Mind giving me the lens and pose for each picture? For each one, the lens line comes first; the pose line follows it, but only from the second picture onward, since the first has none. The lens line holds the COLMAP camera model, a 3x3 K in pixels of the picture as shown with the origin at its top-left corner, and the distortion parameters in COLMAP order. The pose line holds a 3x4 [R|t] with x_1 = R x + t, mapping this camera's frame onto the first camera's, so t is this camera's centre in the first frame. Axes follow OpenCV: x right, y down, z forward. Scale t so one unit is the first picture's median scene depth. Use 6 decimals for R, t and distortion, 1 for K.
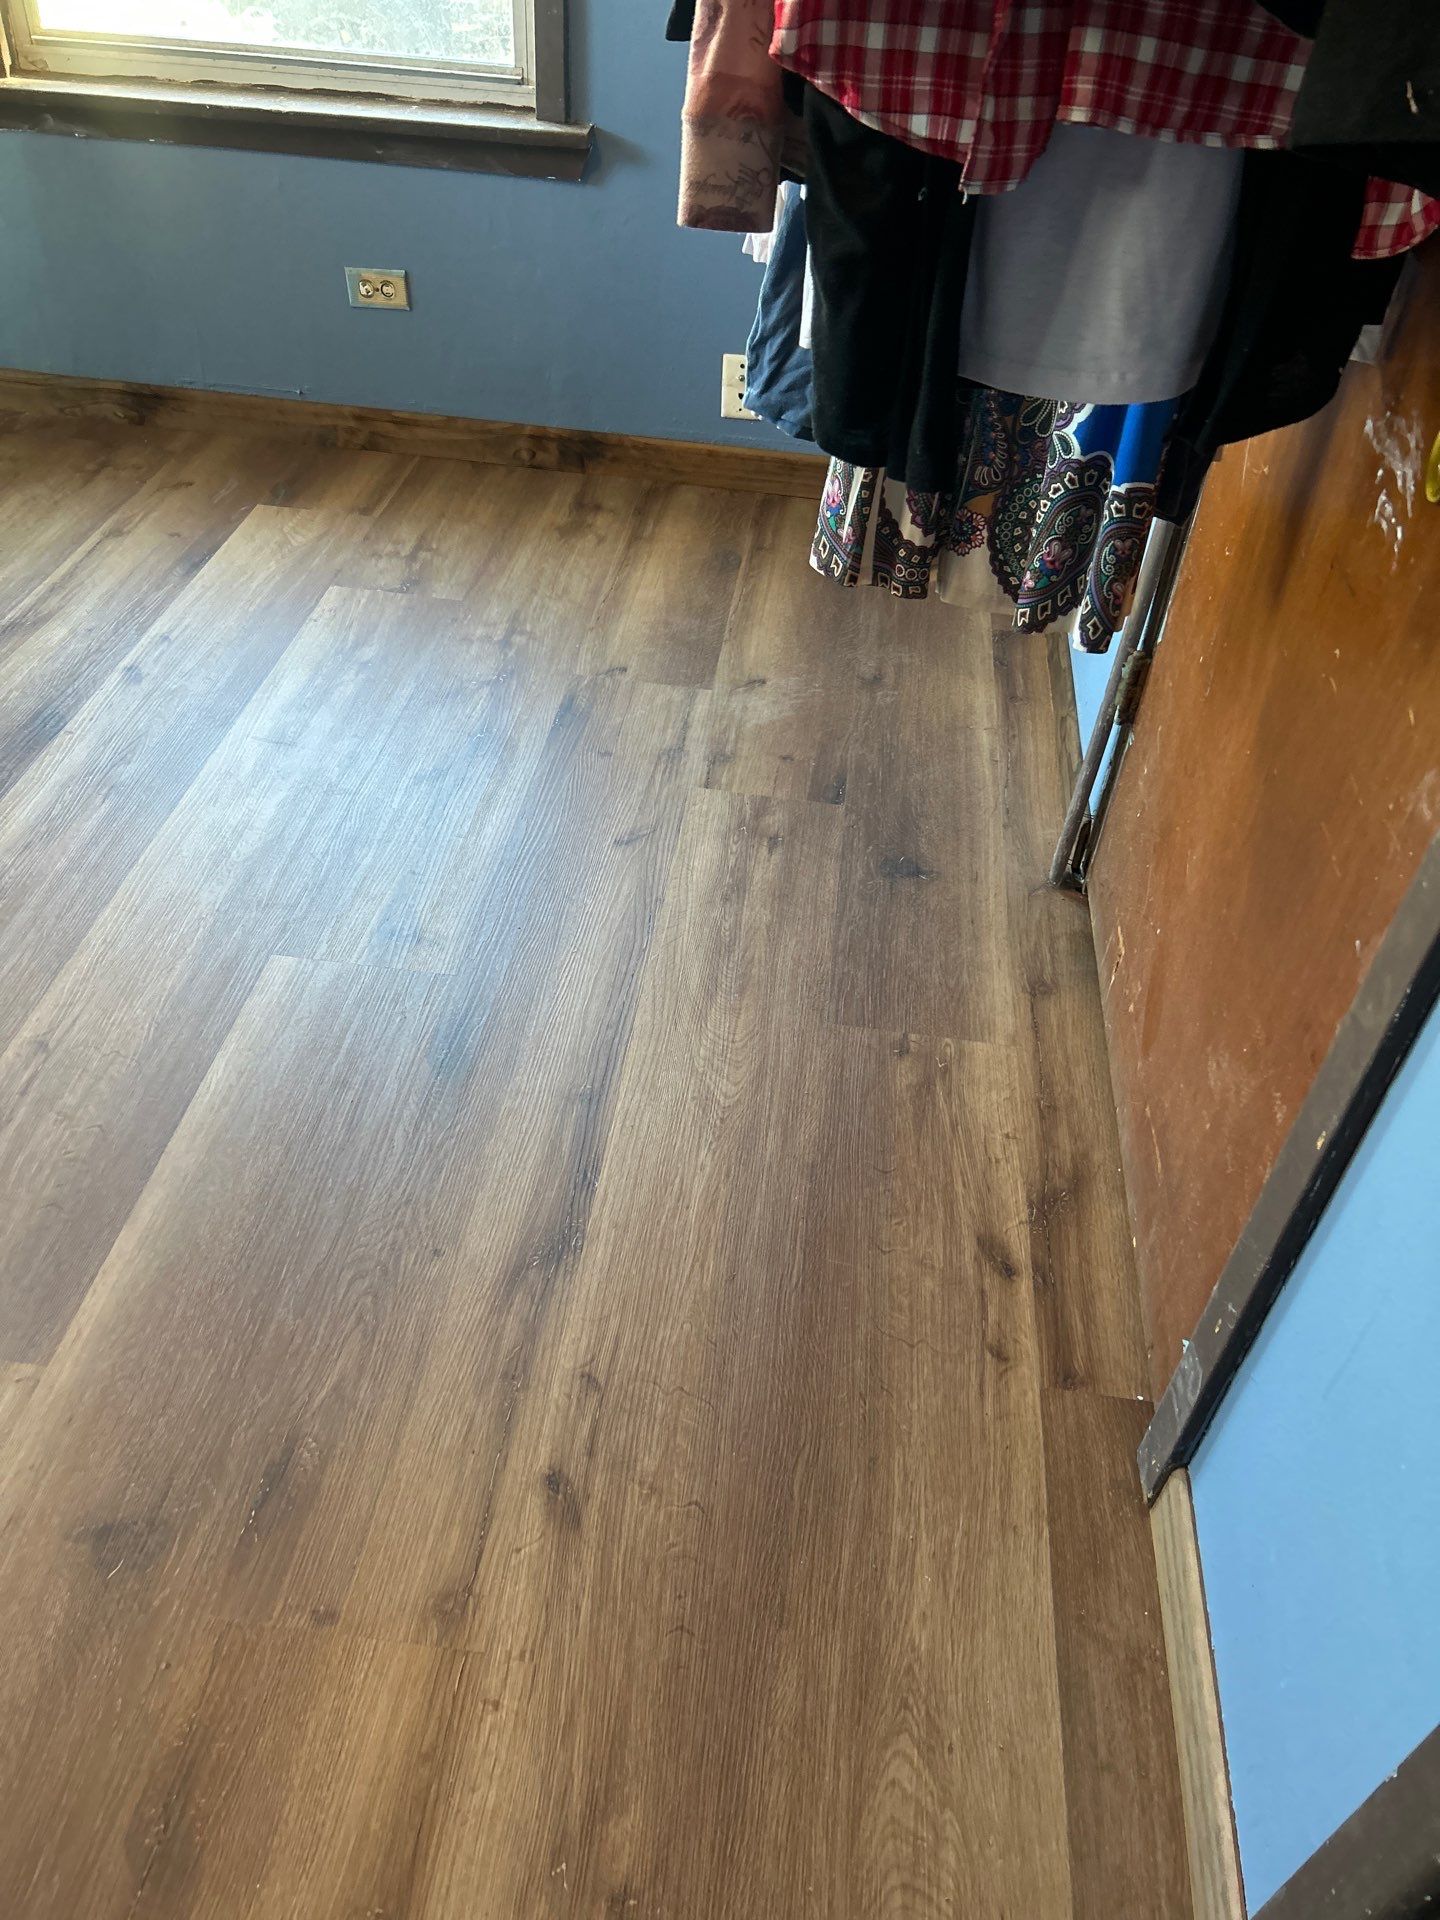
lens RADIAL K [[1440.8, 0, 662.1], [0, 1440.8, 964.0], [0, 0, 1]] dist [0.002186, 0.005614]
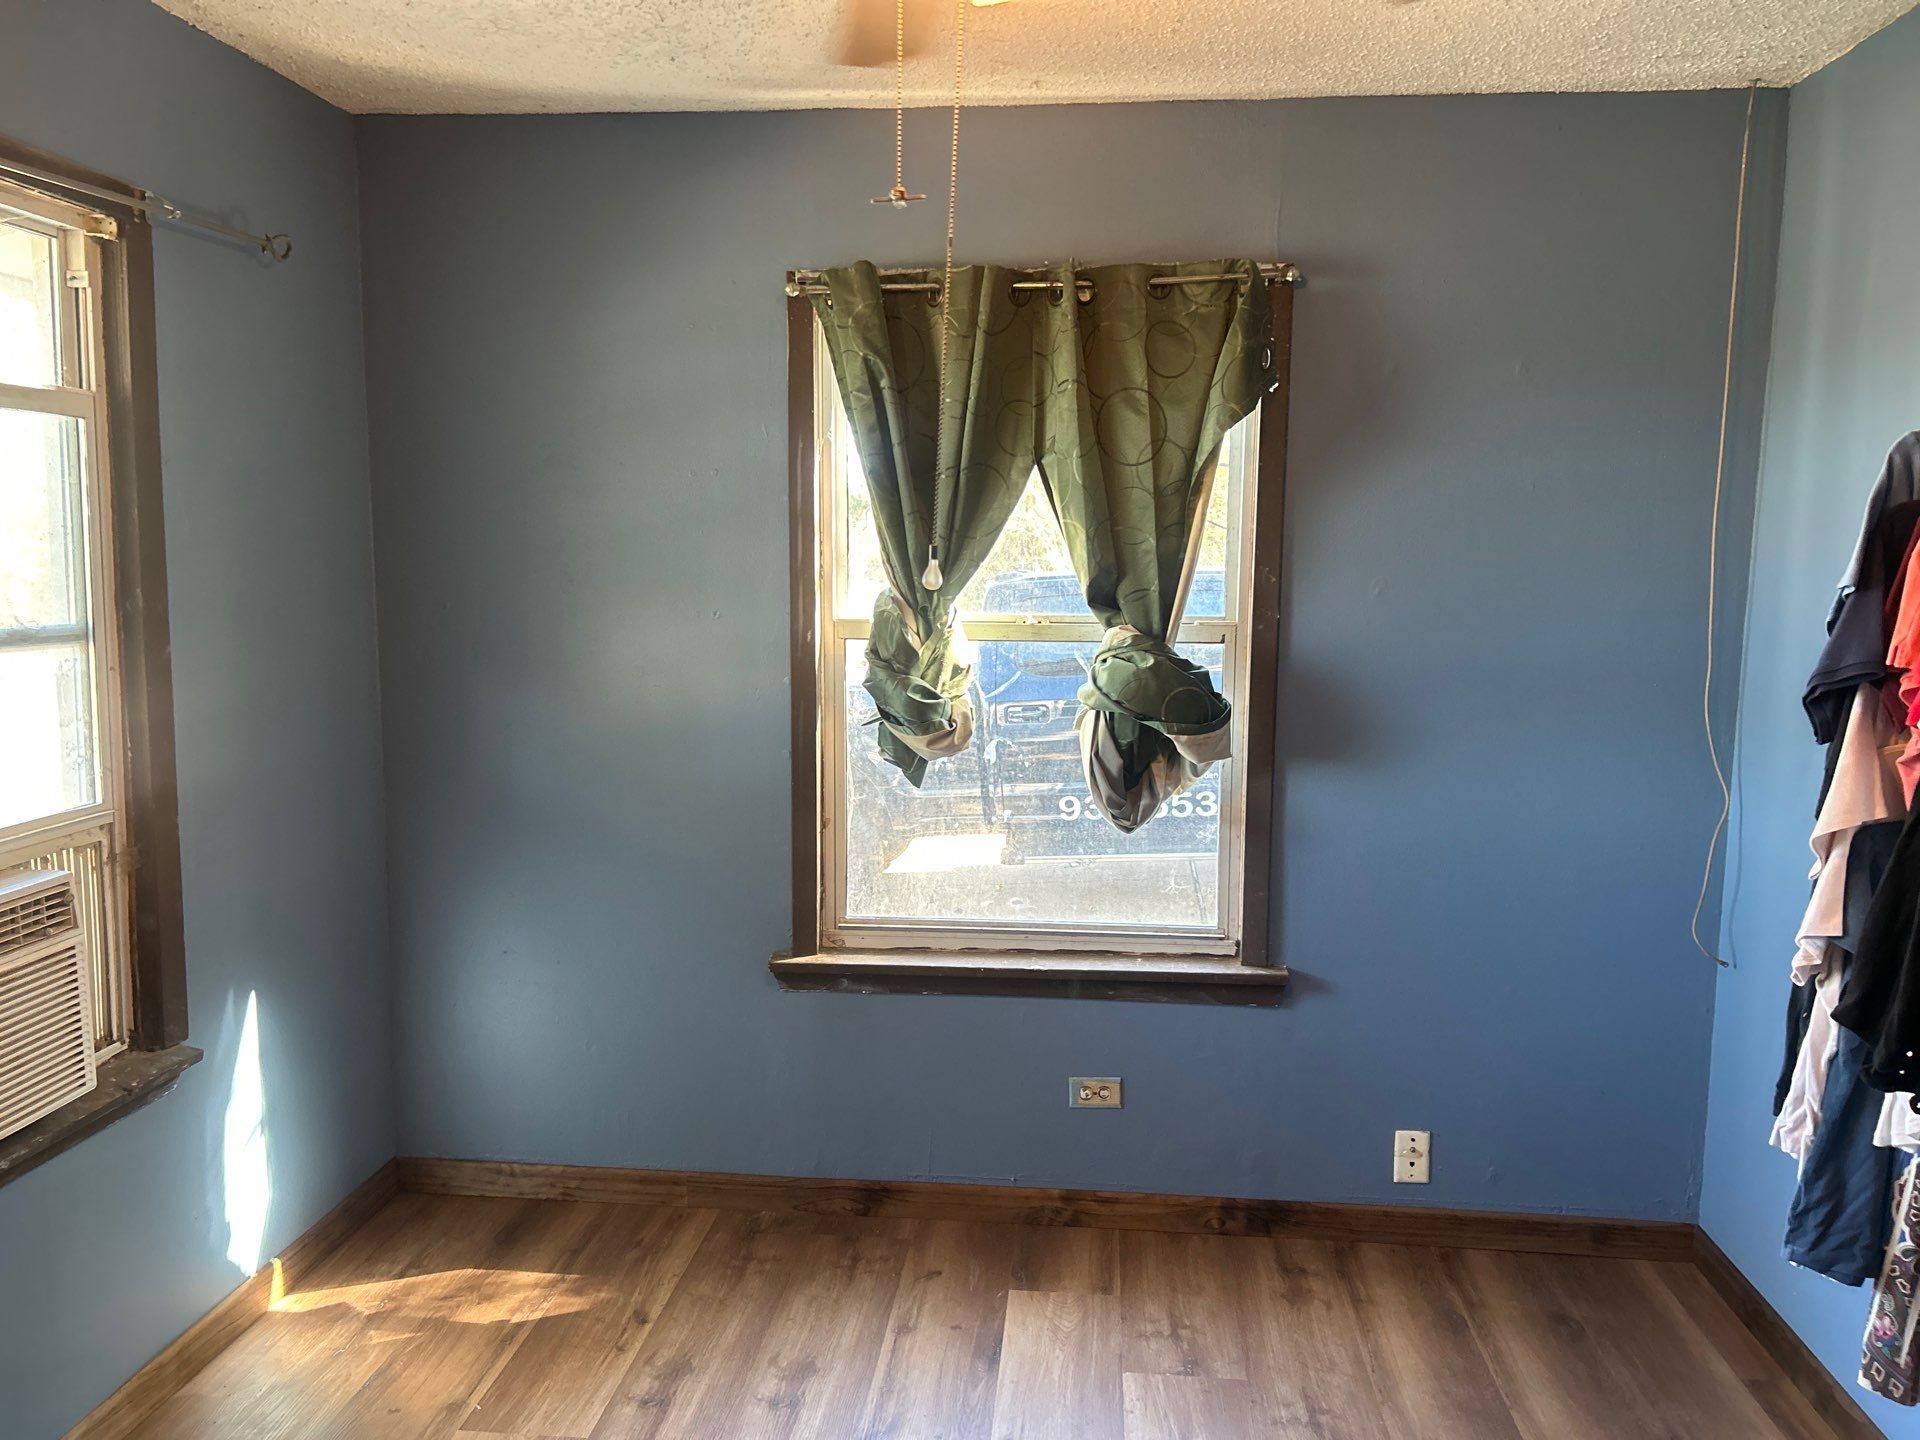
lens RADIAL K [[1460.0, 0, 960.0], [0, 1460.0, 720.0], [0, 0, 1]] dist [0.002251, 0.001788]
pose [[0.998015, -0.040451, 0.048260, -0.353389], [0.060773, 0.819437, -0.569938, -0.045238], [-0.016491, 0.571740, 0.820269, -0.149877]]
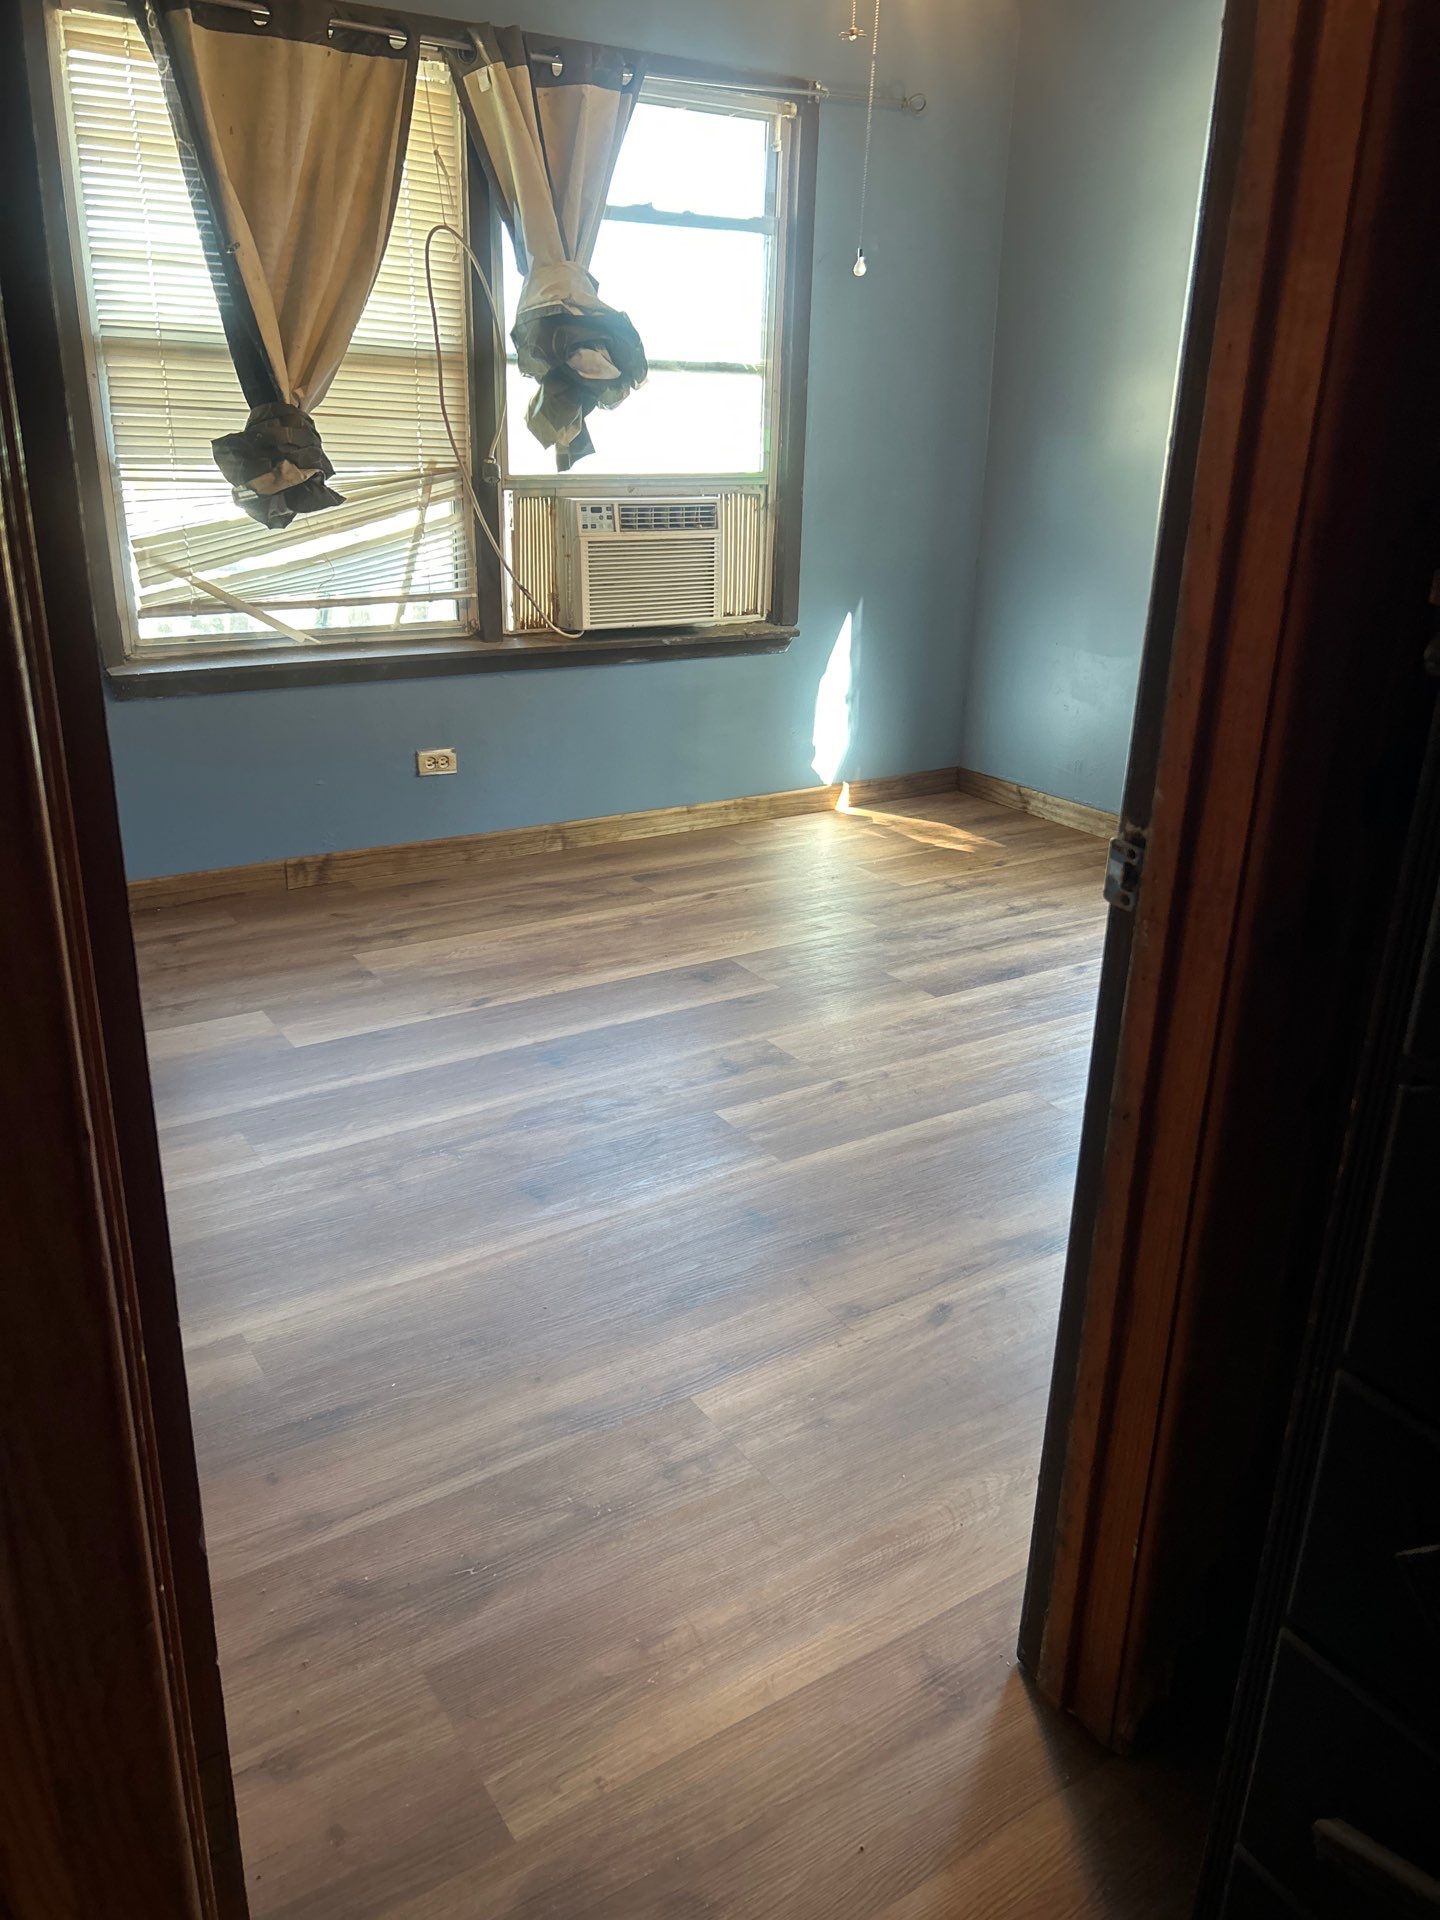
lens RADIAL K [[1460.0, 0, 720.0], [0, 1460.0, 960.0], [0, 0, 1]] dist [0.002251, 0.001788]
pose [[0.651924, 0.237177, -0.720238, 0.403921], [-0.499185, 0.849215, -0.172188, 0.201607], [0.570797, 0.471786, 0.672018, -0.220867]]
